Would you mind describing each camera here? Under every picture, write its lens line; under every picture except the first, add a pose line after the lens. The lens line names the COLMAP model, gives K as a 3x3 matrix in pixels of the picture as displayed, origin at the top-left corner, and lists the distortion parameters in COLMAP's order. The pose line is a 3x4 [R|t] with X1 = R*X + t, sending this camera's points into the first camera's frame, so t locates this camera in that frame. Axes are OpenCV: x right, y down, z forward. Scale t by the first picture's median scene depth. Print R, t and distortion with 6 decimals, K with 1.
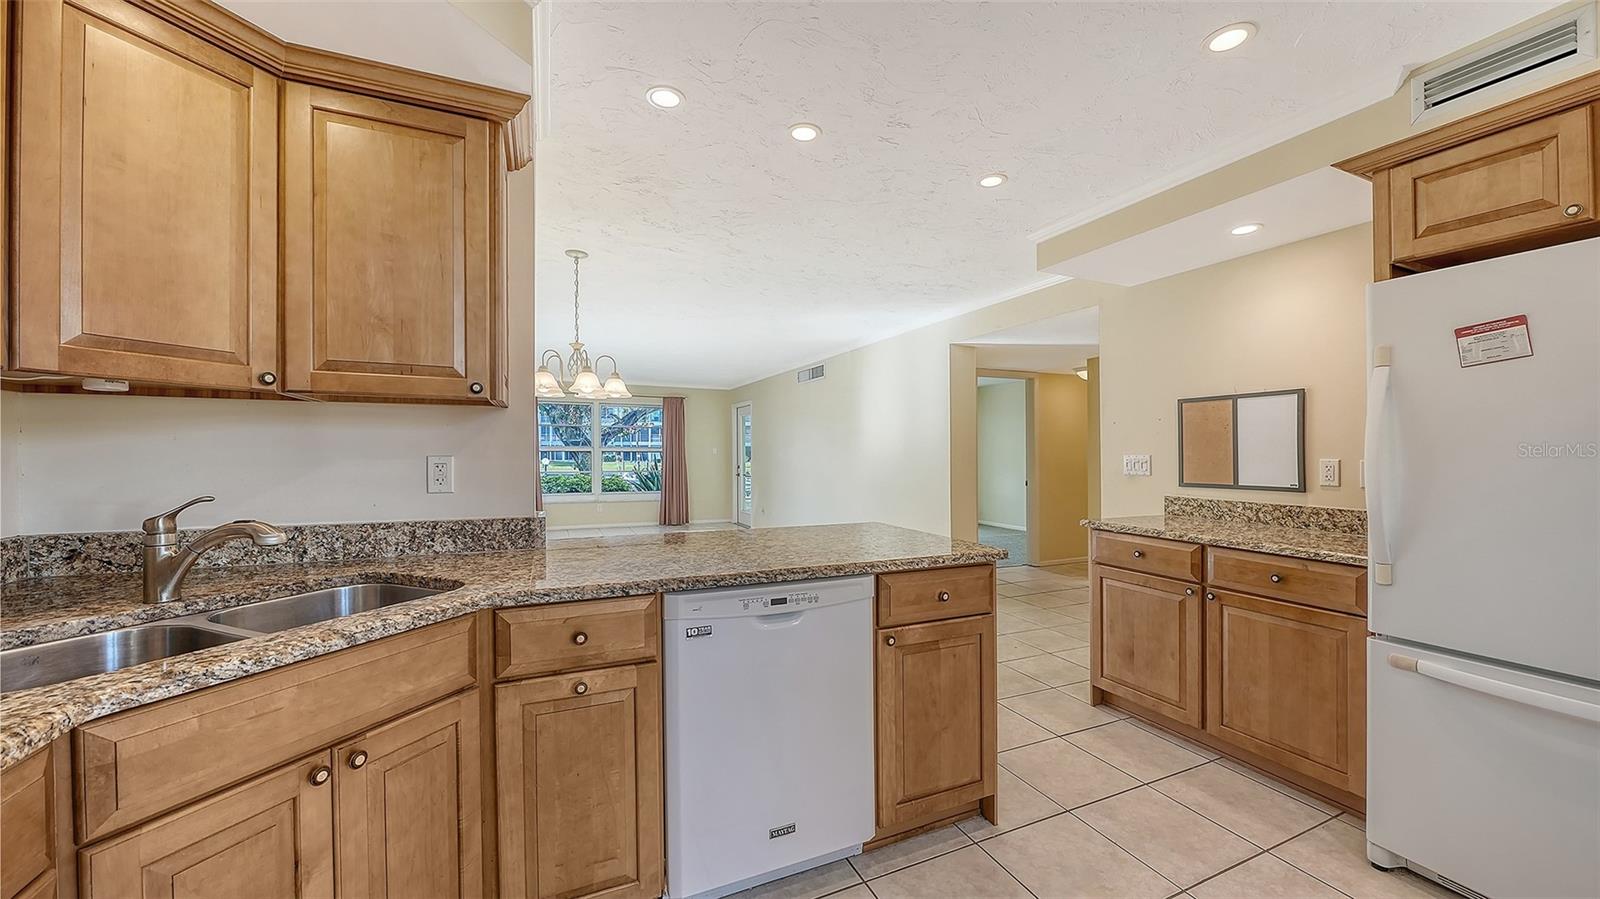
lens RADIAL K [[587.5, 0, 804.3], [0, 587.5, 447.9], [0, 0, 1]] dist [-0.005992, -0.001143]
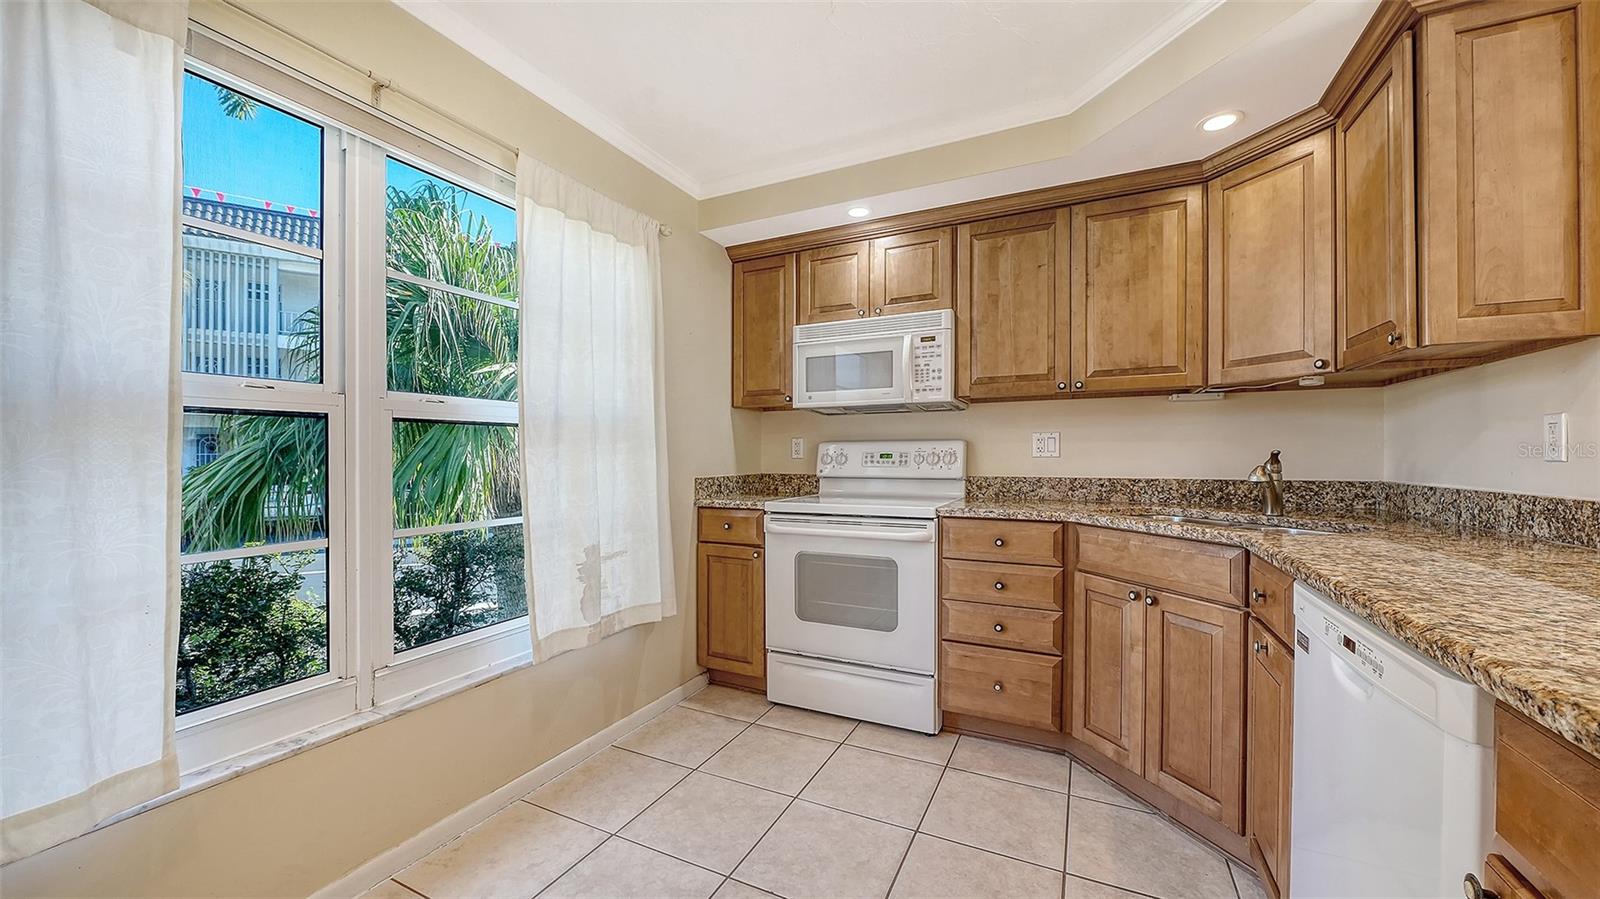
lens RADIAL K [[587.5, 0, 795.6], [0, 587.5, 460.3], [0, 0, 1]] dist [-0.005992, -0.001143]
pose [[-0.774062, 0.003317, -0.633101, 0.626933], [0.004030, 0.999992, 0.000313, 0.070554], [0.633097, -0.002309, -0.774069, 0.949201]]
